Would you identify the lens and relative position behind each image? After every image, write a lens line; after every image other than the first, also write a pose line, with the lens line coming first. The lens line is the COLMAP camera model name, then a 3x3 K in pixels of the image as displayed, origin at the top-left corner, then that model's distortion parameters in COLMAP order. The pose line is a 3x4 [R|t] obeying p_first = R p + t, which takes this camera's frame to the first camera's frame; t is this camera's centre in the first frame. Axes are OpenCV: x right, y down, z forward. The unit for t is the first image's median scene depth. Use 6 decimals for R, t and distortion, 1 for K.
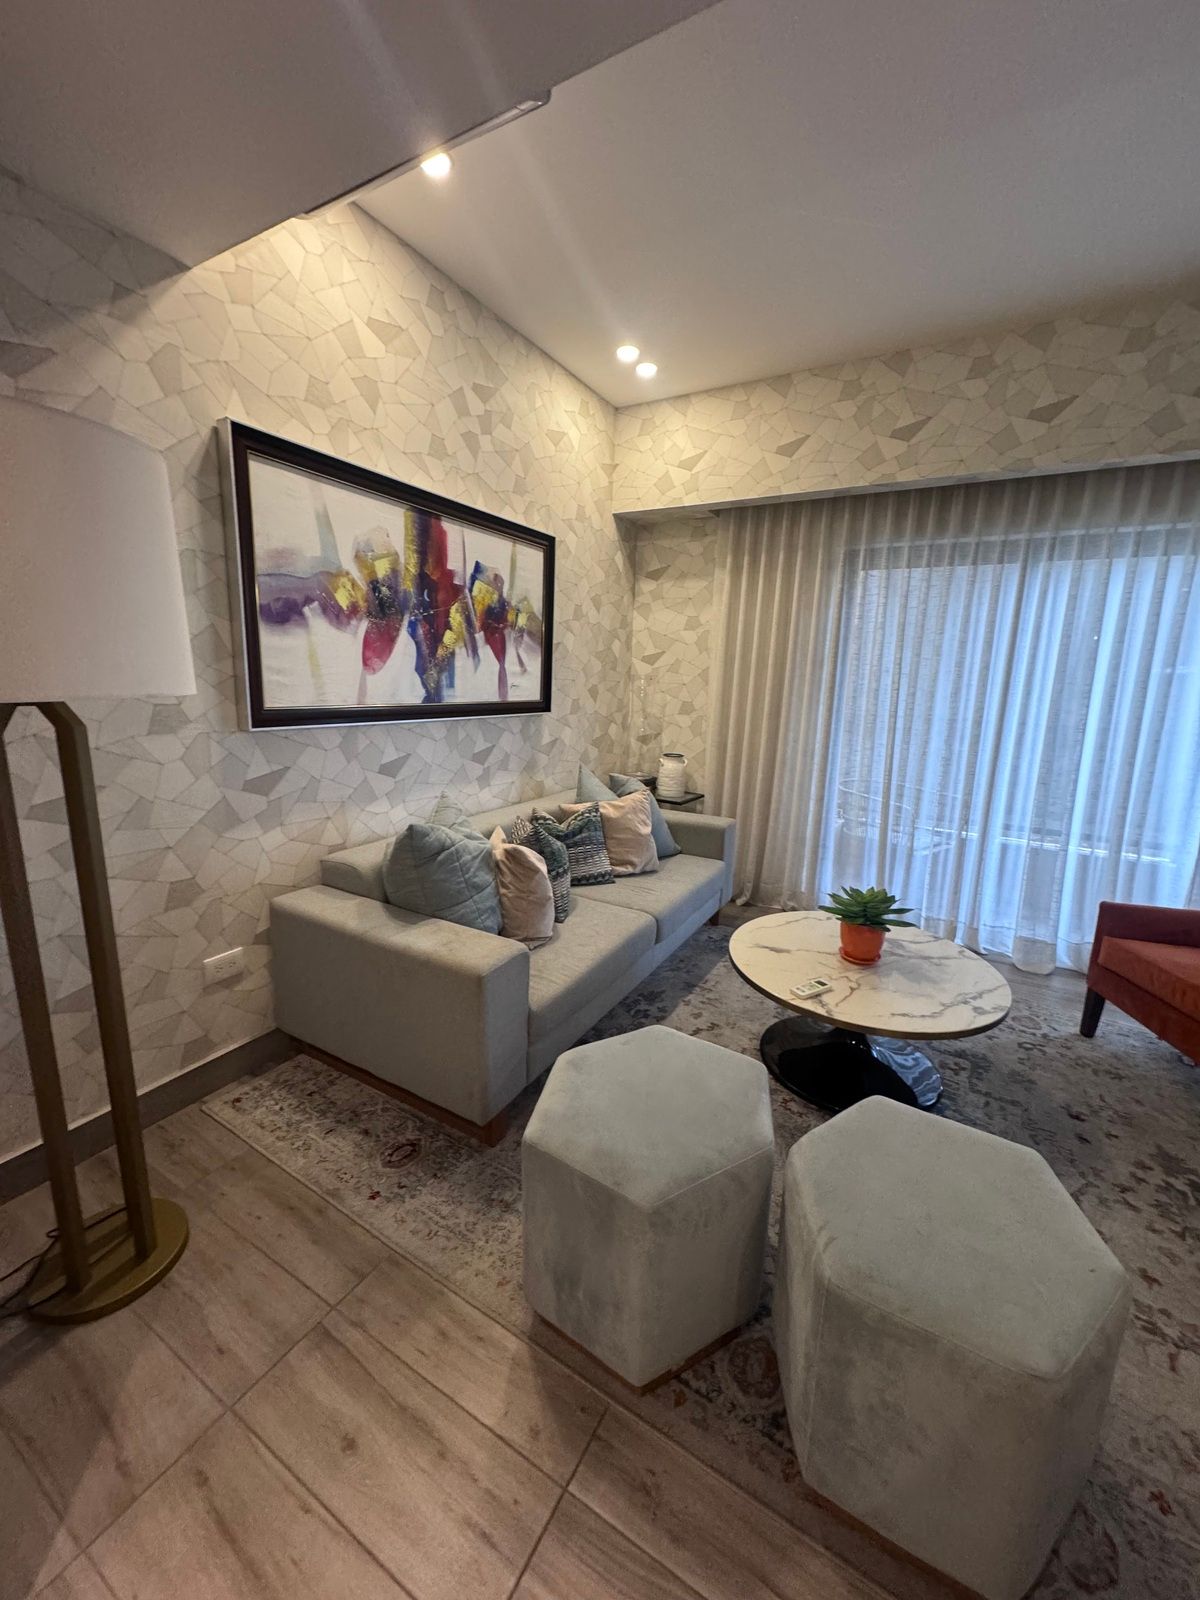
lens RADIAL K [[620.6, 0, 590.9], [0, 620.6, 803.3], [0, 0, 1]] dist [0.000404, 0.000162]
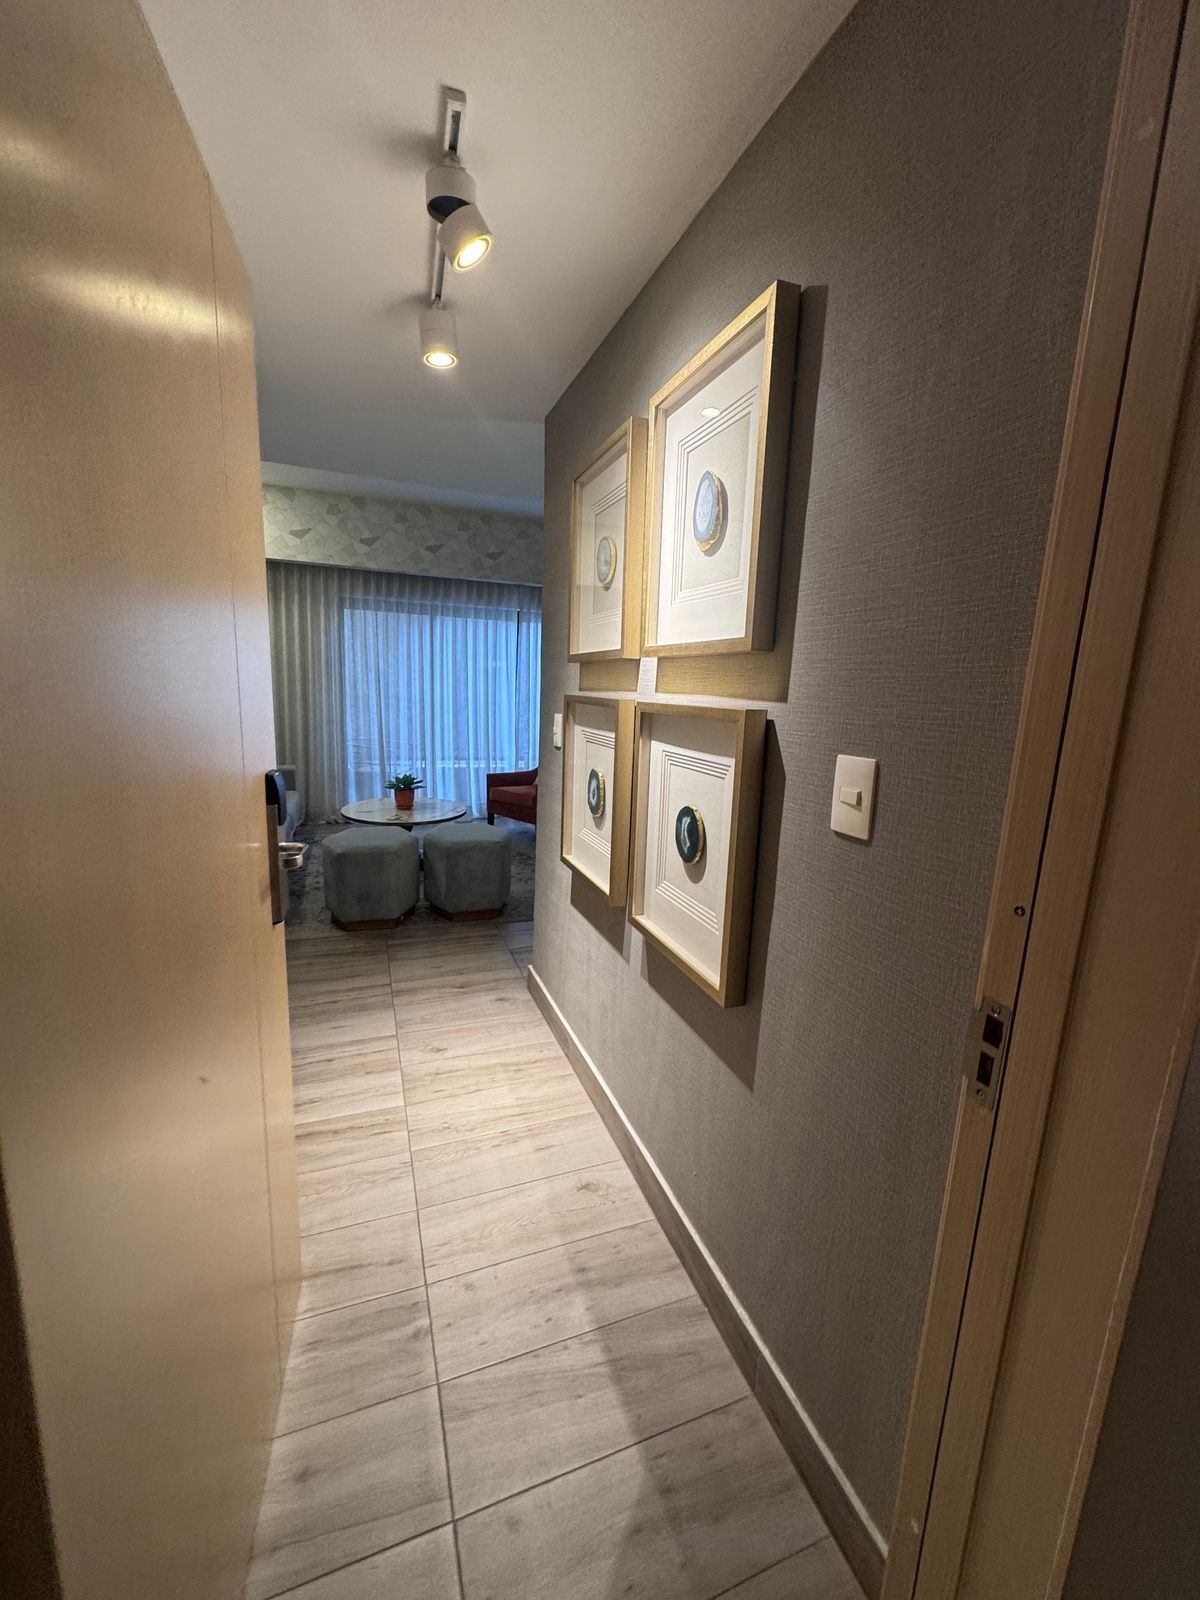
lens RADIAL K [[640.5, 0, 602.3], [0, 640.5, 803.4], [0, 0, 1]] dist [0.001077, 0.000298]
pose [[0.626850, -0.149128, 0.764735, -0.639683], [0.146985, 0.986522, 0.071895, 0.138435], [-0.765150, 0.067337, 0.640321, -0.713393]]
